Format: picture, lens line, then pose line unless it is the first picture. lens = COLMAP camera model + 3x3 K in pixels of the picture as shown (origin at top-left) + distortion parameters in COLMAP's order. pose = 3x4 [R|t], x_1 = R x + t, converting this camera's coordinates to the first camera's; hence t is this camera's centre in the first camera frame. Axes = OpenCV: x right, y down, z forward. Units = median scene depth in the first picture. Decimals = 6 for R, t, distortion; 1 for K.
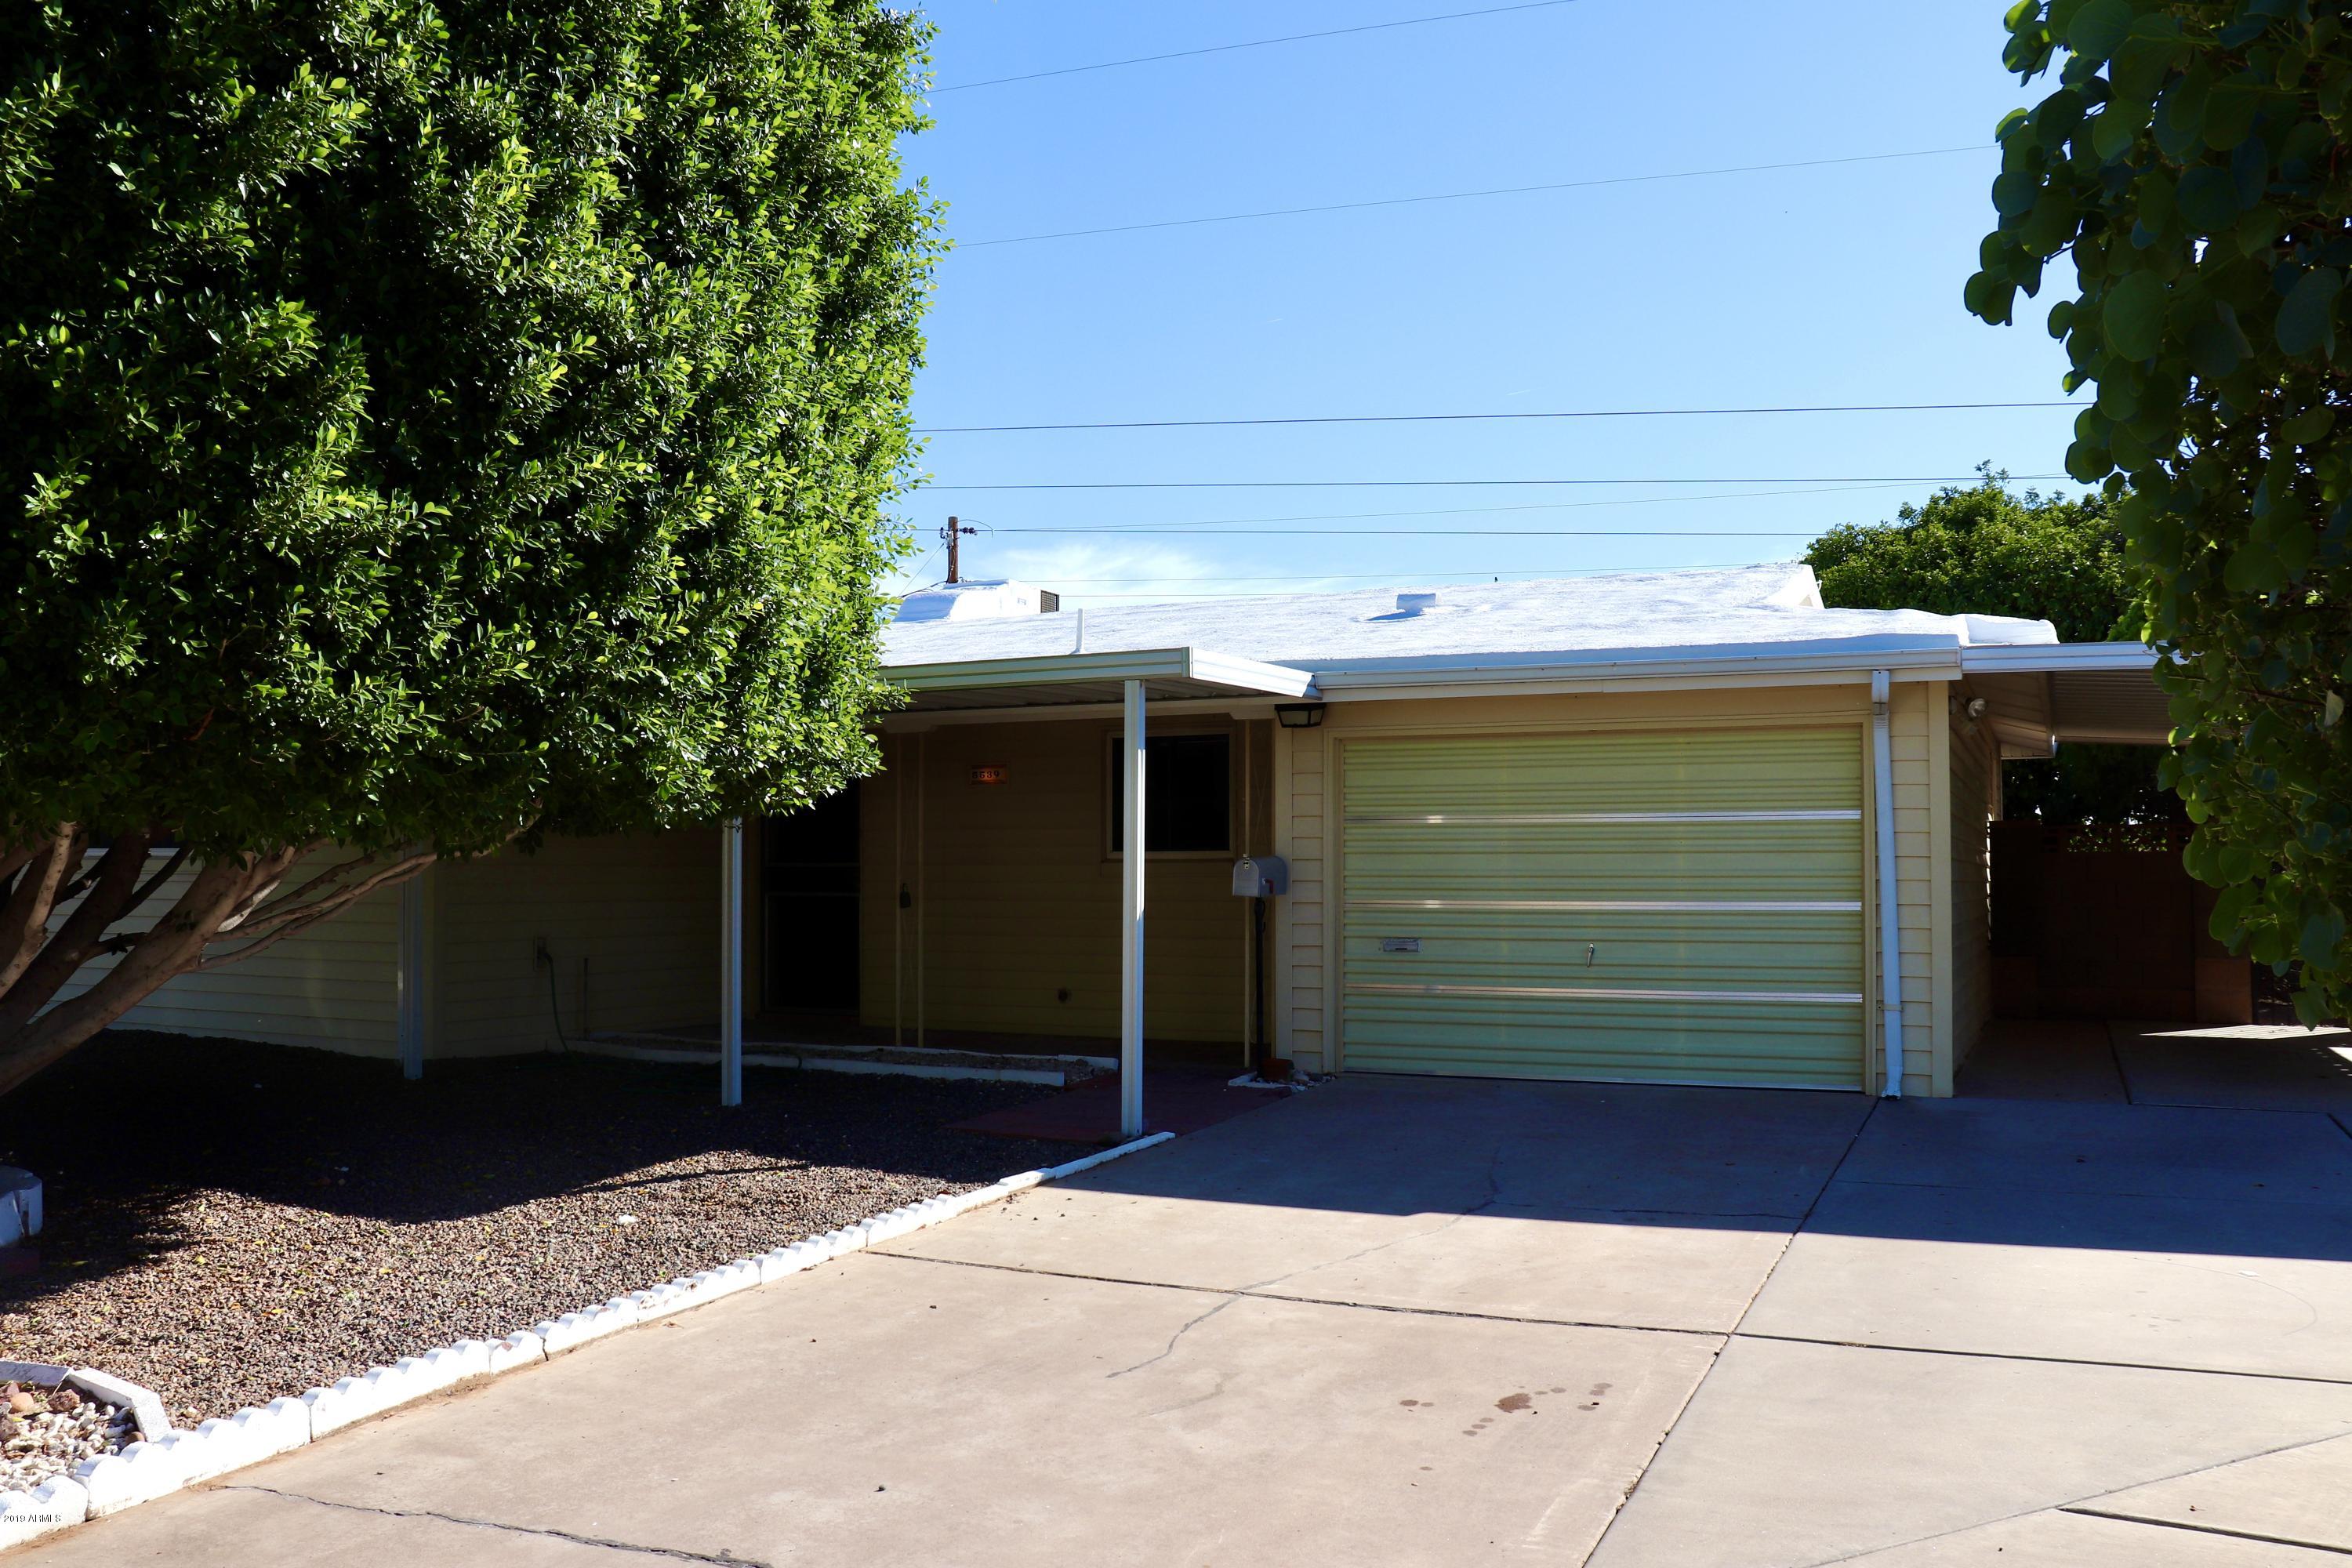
lens RADIAL K [[1947.8, 0, 1176.0], [0, 1947.8, 784.0], [0, 0, 1]] dist [-0.187586, 0.175977]
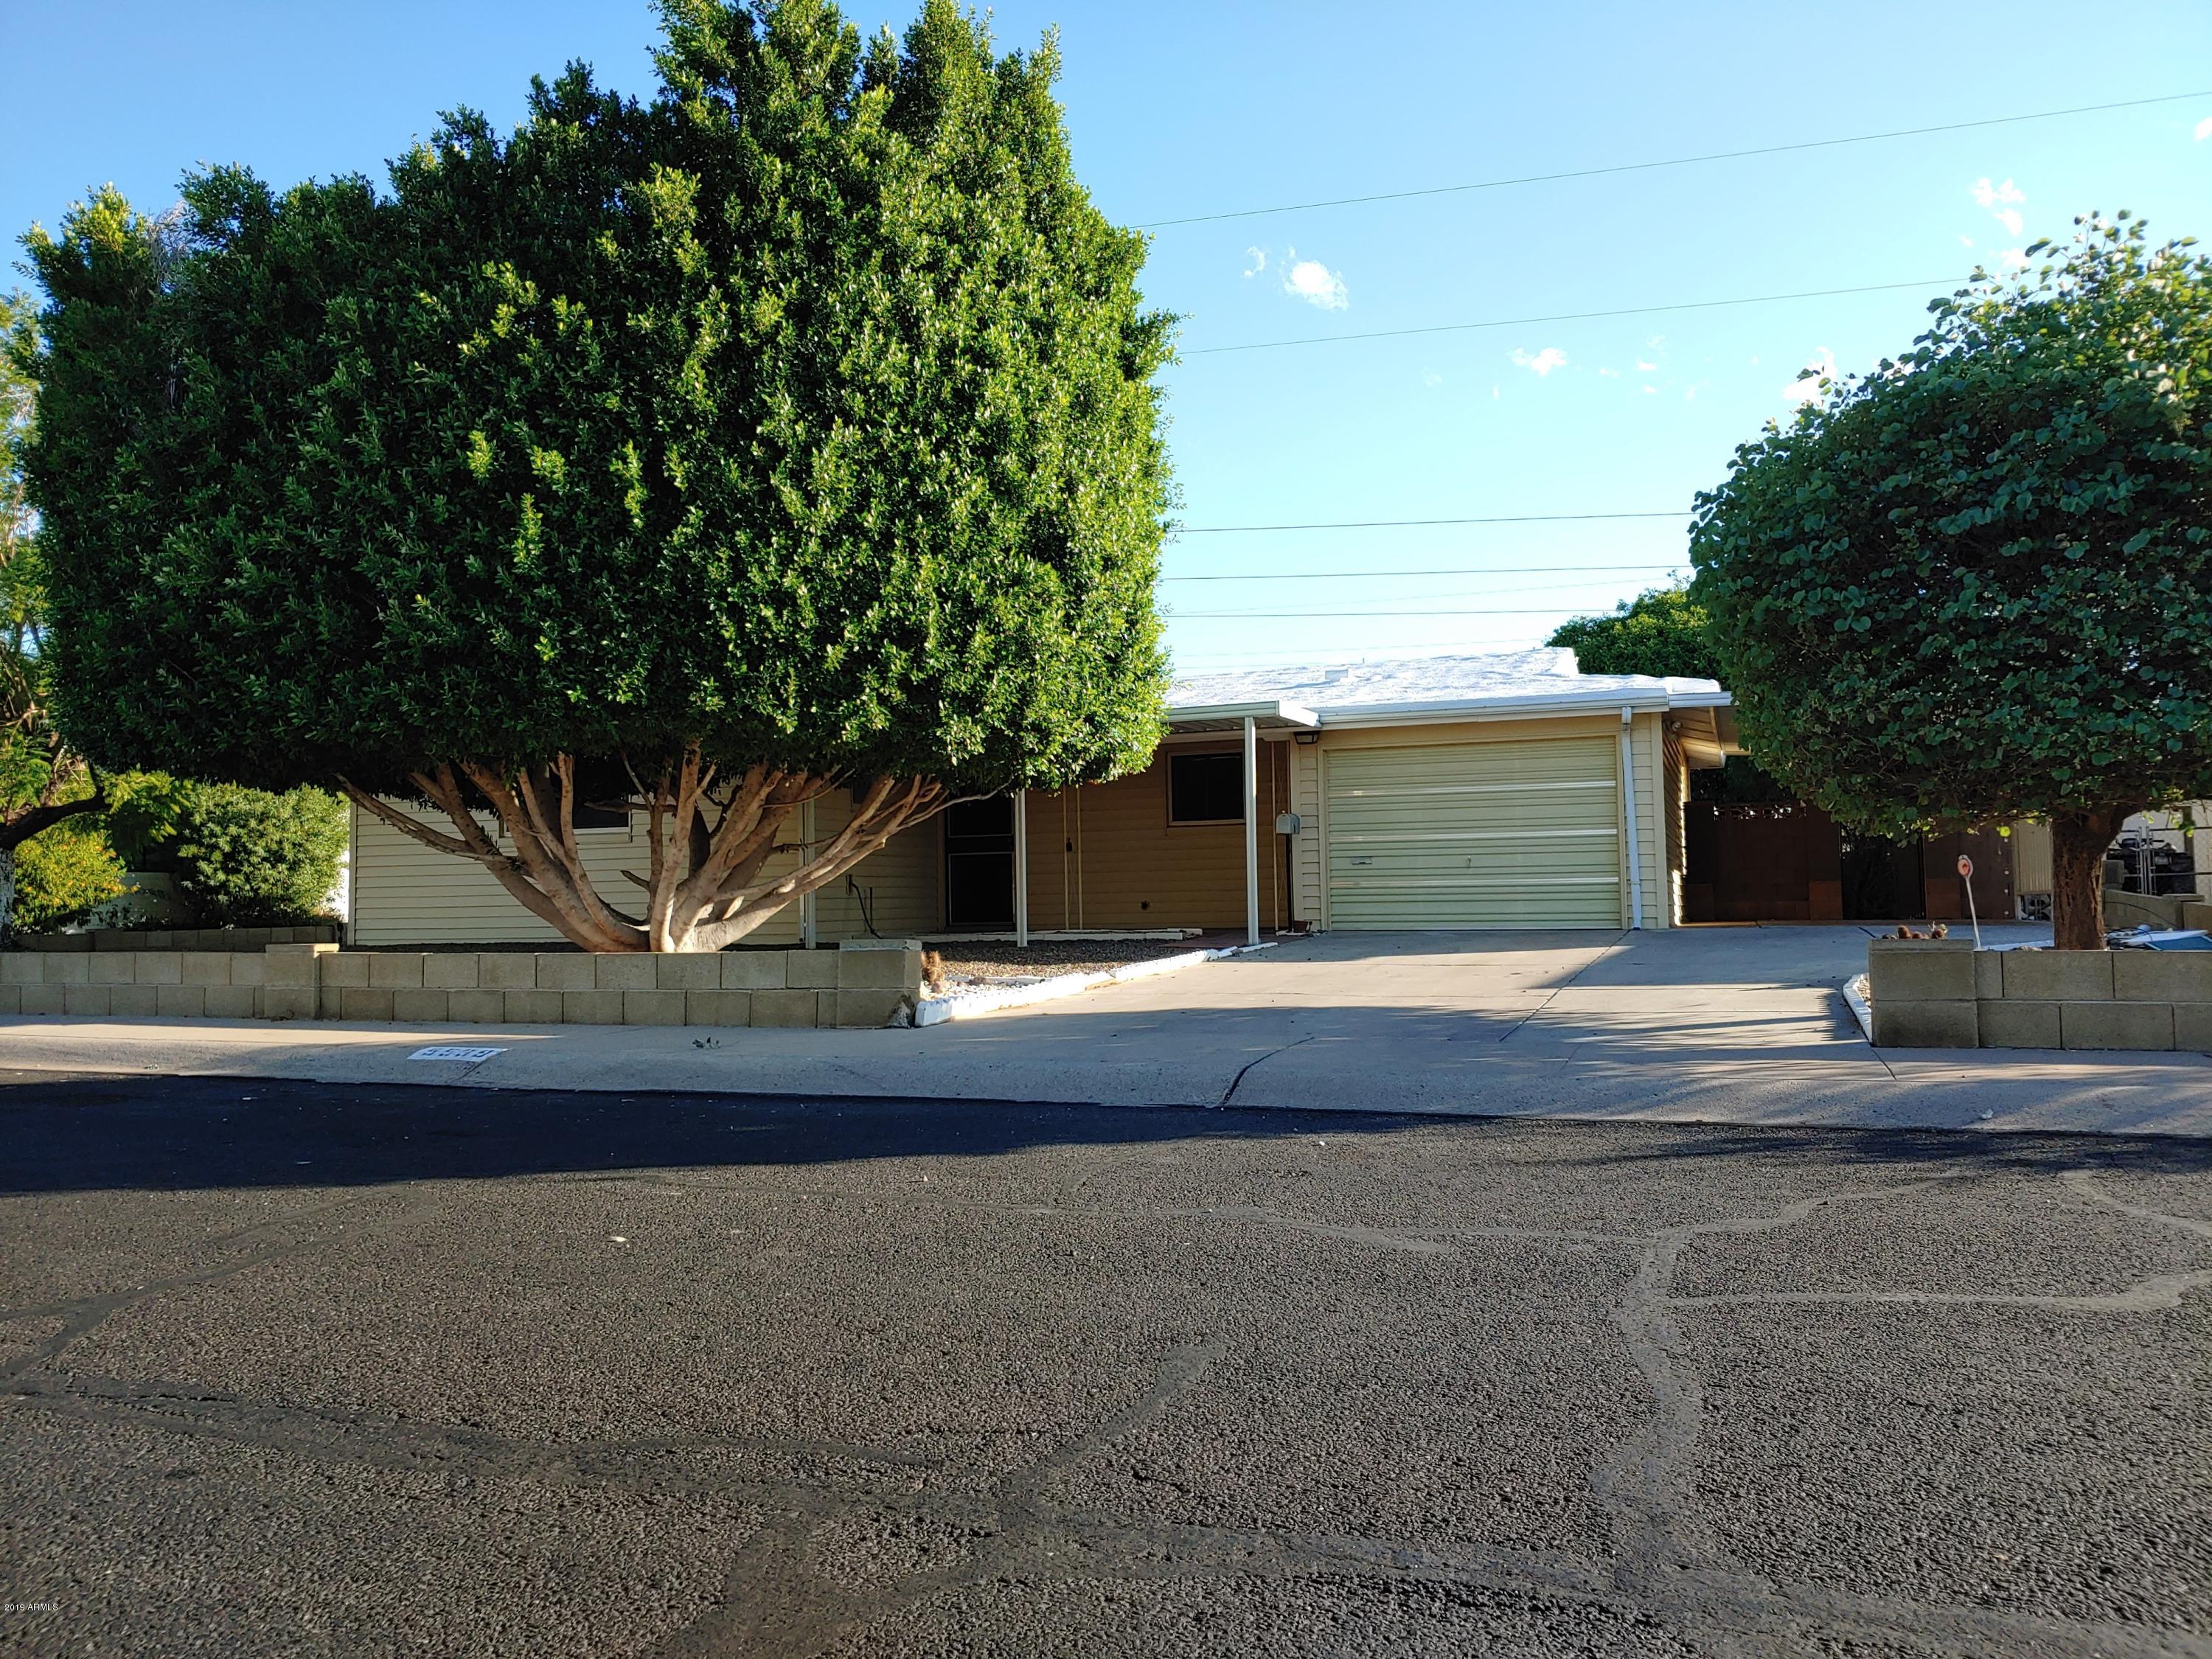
lens RADIAL K [[1678.7, 0, 1100.9], [0, 1678.7, 837.7], [0, 0, 1]] dist [0.035533, -0.101352]
pose [[0.996958, -0.014674, 0.076548, -0.299763], [0.014301, 0.999883, 0.005411, 0.056972], [-0.076618, -0.004300, 0.997051, -0.675595]]
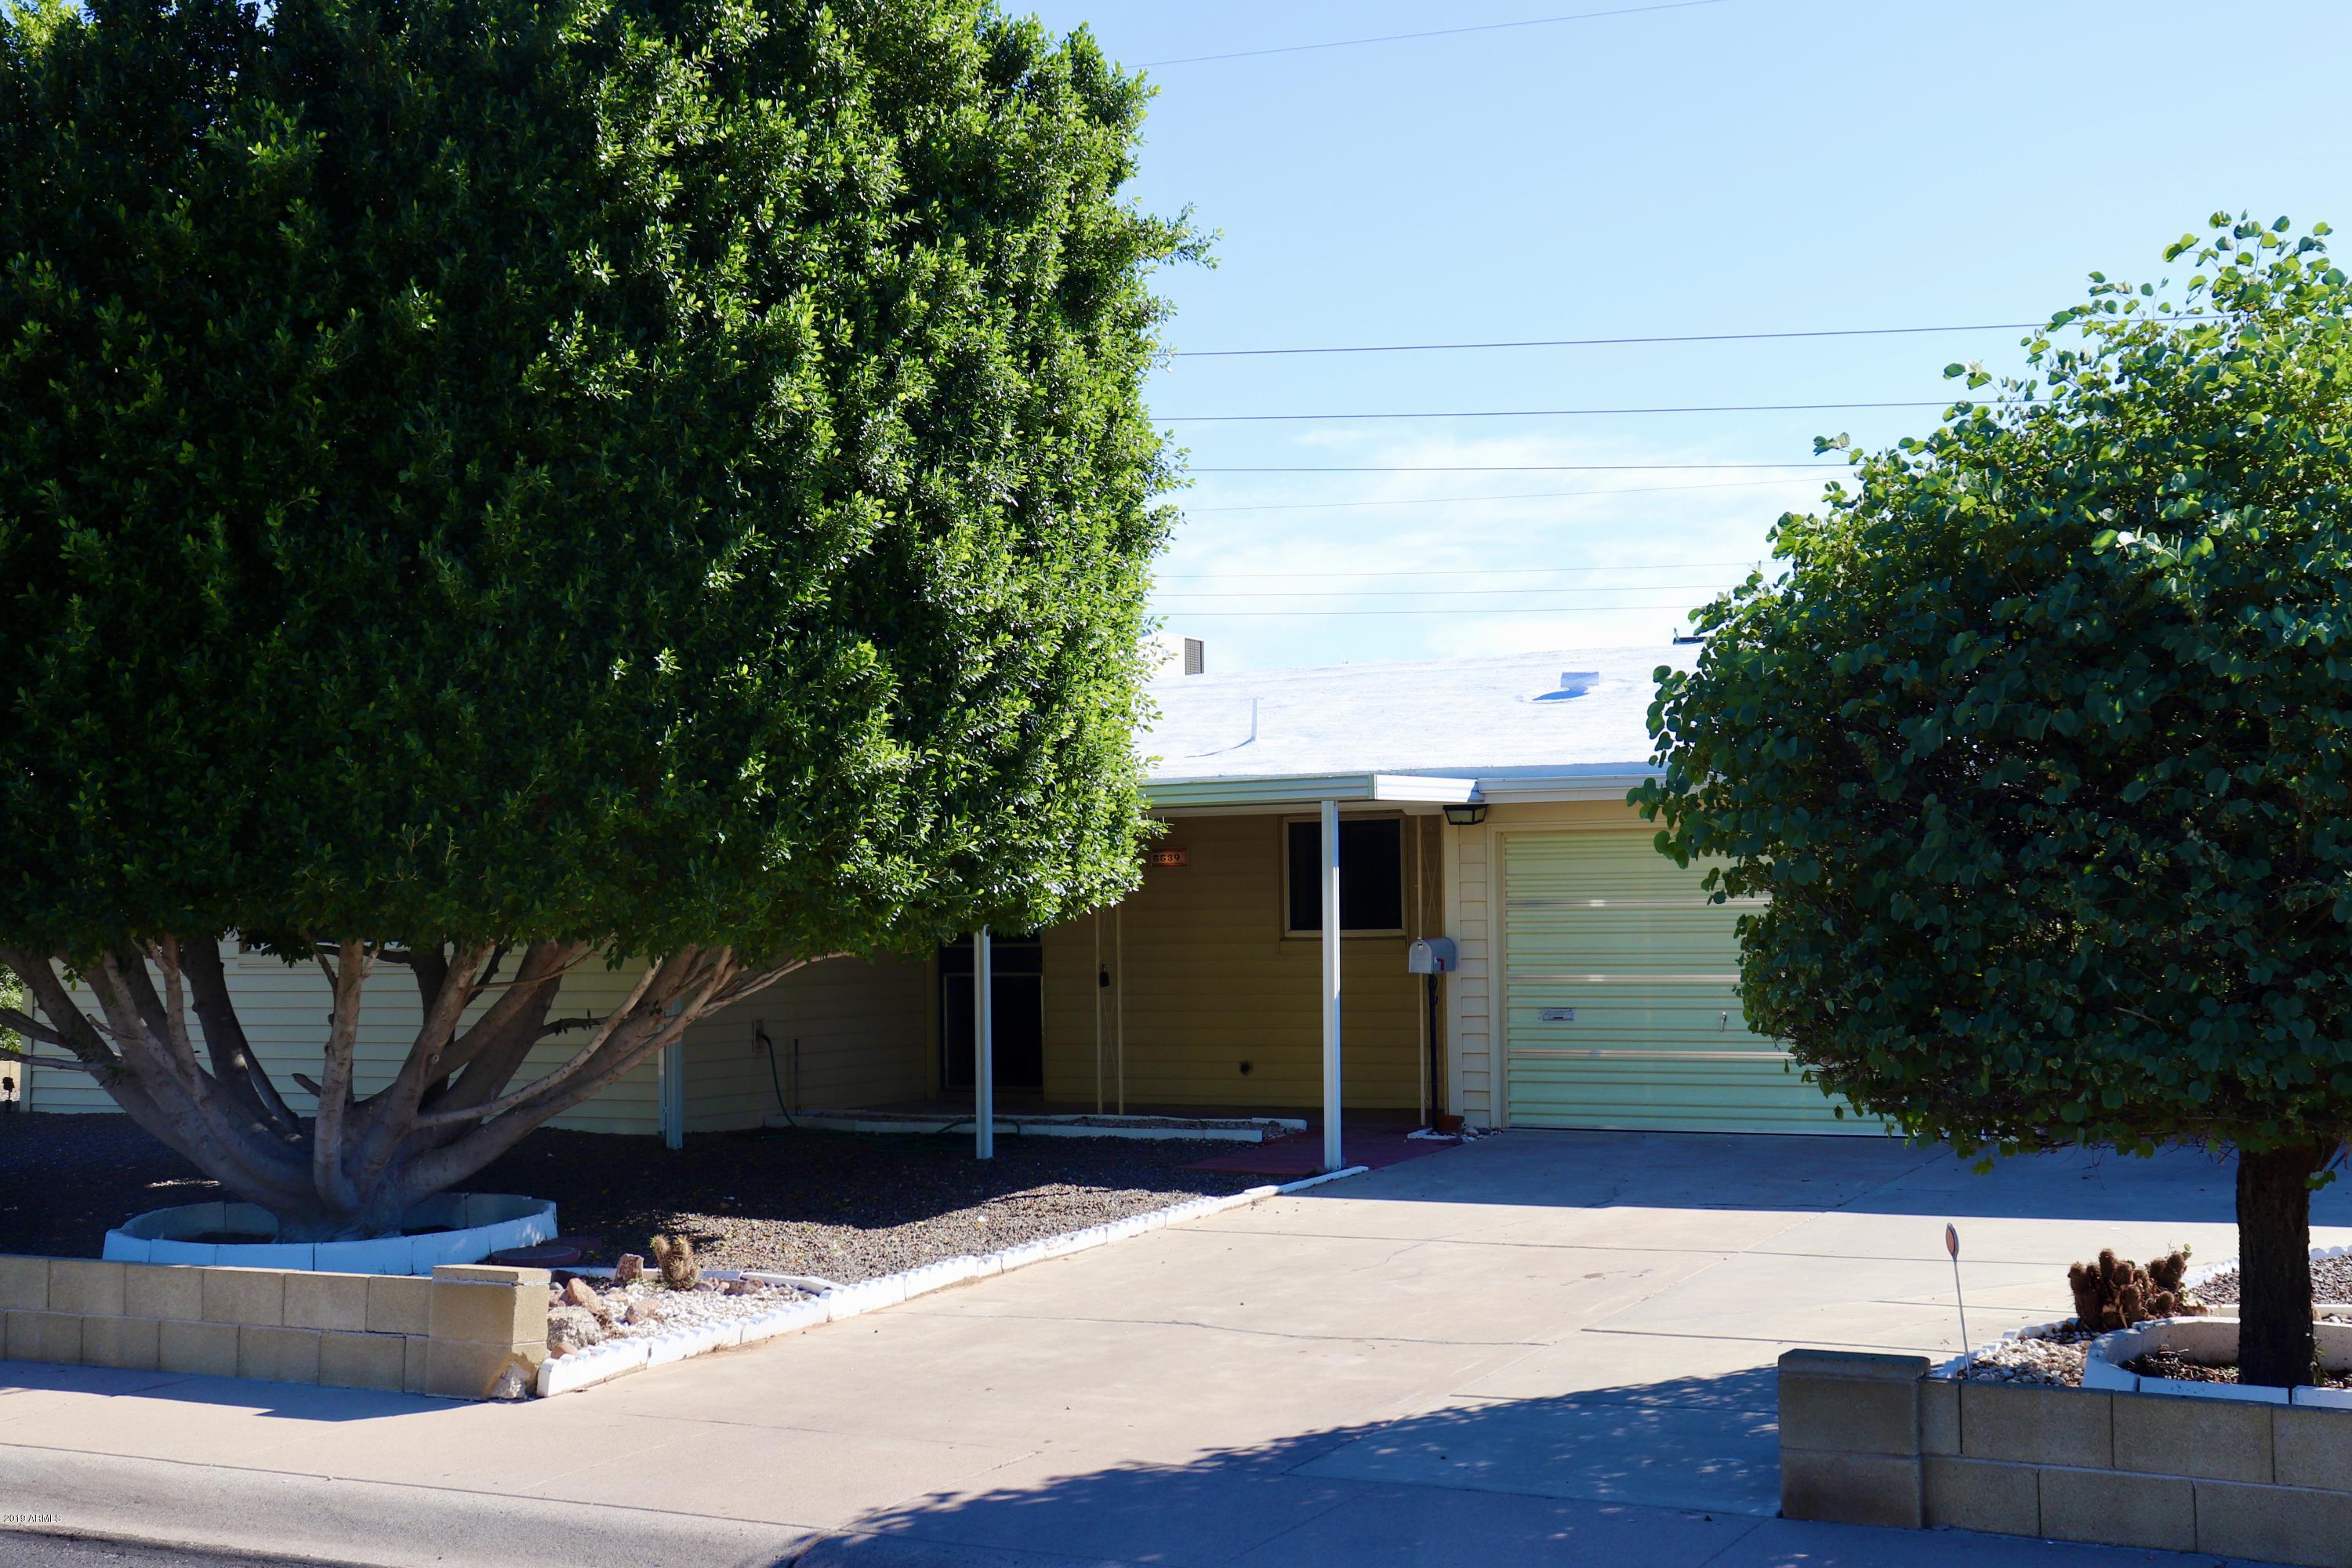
lens RADIAL K [[2936.8, 0, 1170.5], [0, 2936.8, 769.1], [0, 0, 1]] dist [-0.030800, 0.414190]
pose [[0.999072, -0.014466, -0.040564, -0.045212], [0.014213, 0.999878, -0.006520, -0.061520], [0.040654, 0.005937, 0.999156, -0.848936]]
